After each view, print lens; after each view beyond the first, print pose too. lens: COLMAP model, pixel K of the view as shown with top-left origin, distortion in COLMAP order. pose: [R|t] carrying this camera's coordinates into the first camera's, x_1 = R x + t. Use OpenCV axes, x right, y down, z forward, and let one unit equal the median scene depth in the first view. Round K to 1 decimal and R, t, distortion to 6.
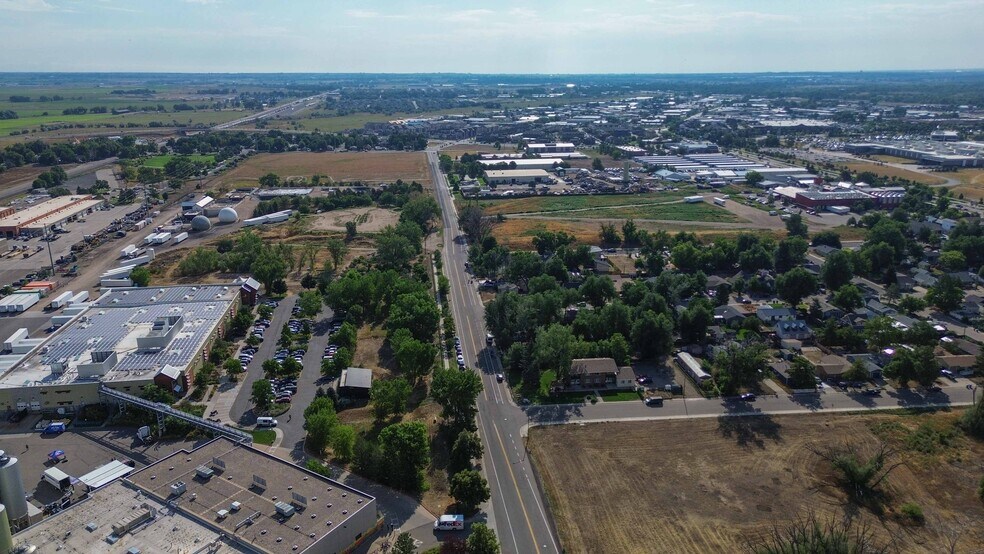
lens RADIAL K [[698.2, 0, 486.3], [0, 698.2, 267.4], [0, 0, 1]] dist [0.070628, -0.064672]
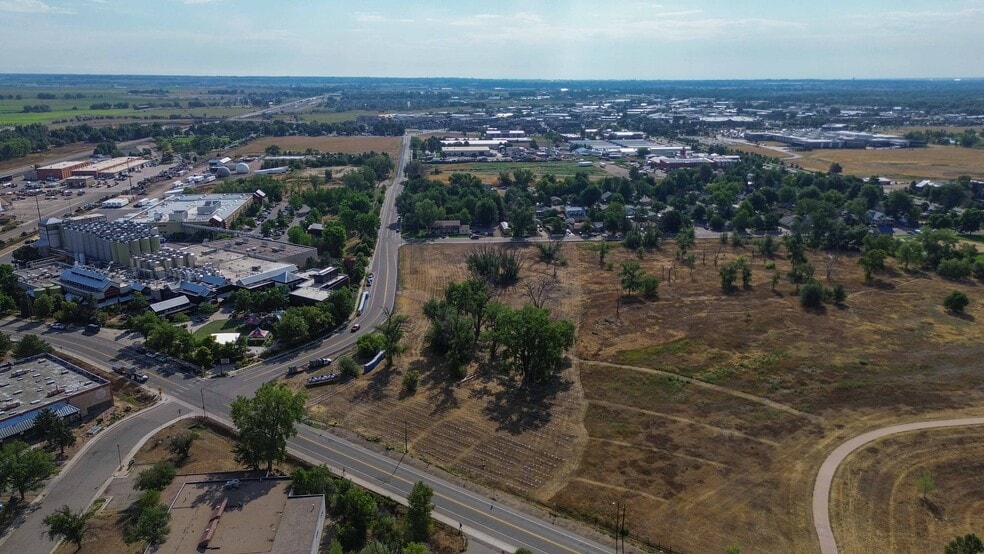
lens RADIAL K [[698.2, 0, 485.1], [0, 698.2, 281.6], [0, 0, 1]] dist [0.070628, -0.064672]
pose [[0.999911, 0.010035, -0.008735, 0.112107], [-0.009938, 0.999889, 0.011083, 0.113842], [0.008845, -0.010996, 0.999900, -0.344968]]
